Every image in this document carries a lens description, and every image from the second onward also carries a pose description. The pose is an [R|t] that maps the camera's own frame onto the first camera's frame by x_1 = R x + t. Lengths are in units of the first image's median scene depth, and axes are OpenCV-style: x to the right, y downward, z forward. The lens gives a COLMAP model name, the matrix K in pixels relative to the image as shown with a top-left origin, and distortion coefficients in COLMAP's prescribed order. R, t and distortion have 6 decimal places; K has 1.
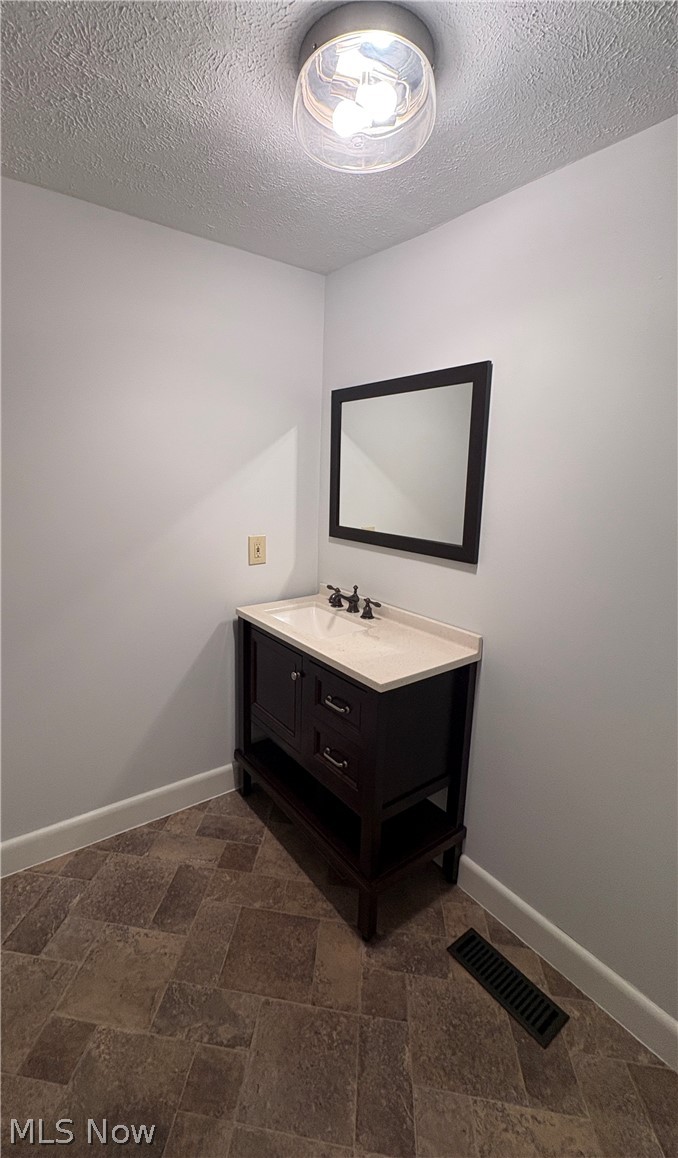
lens RADIAL K [[483.5, 0, 334.8], [0, 483.5, 549.6], [0, 0, 1]] dist [0.000228, 0.000295]
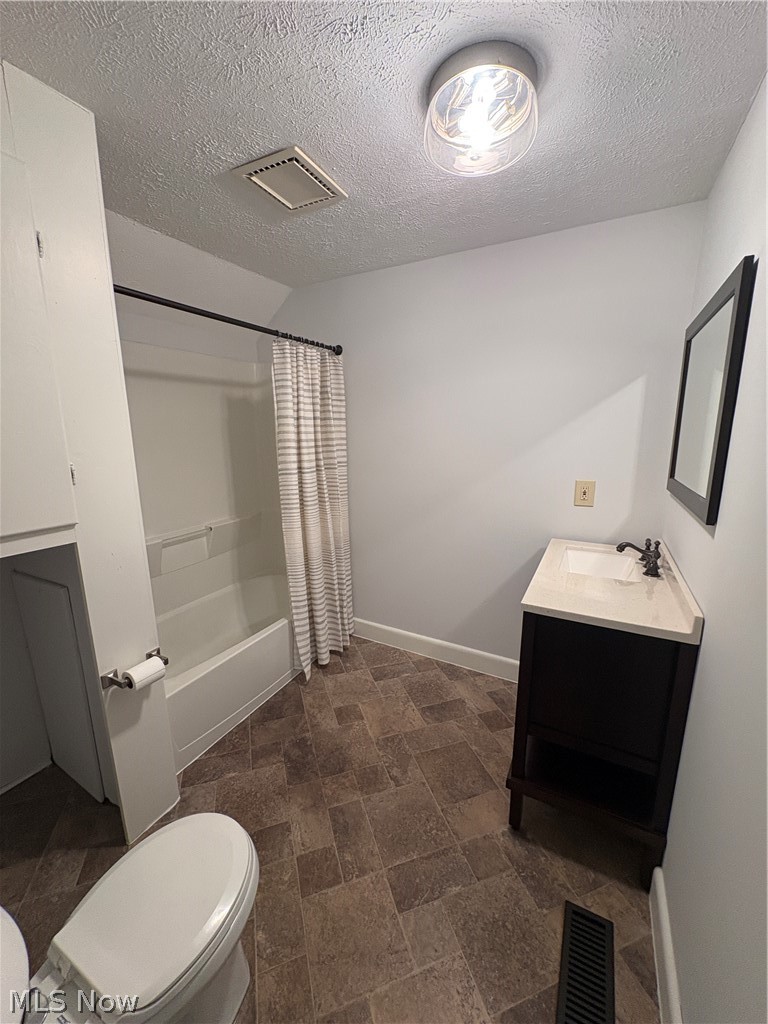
lens RADIAL K [[407.4, 0, 382.4], [0, 407.4, 512.5], [0, 0, 1]] dist [-0.001109, 0.000397]
pose [[0.440357, 0.151460, -0.884955, 0.690126], [-0.133631, 0.985746, 0.102215, 0.015686], [0.887822, 0.073247, 0.454319, 0.240068]]
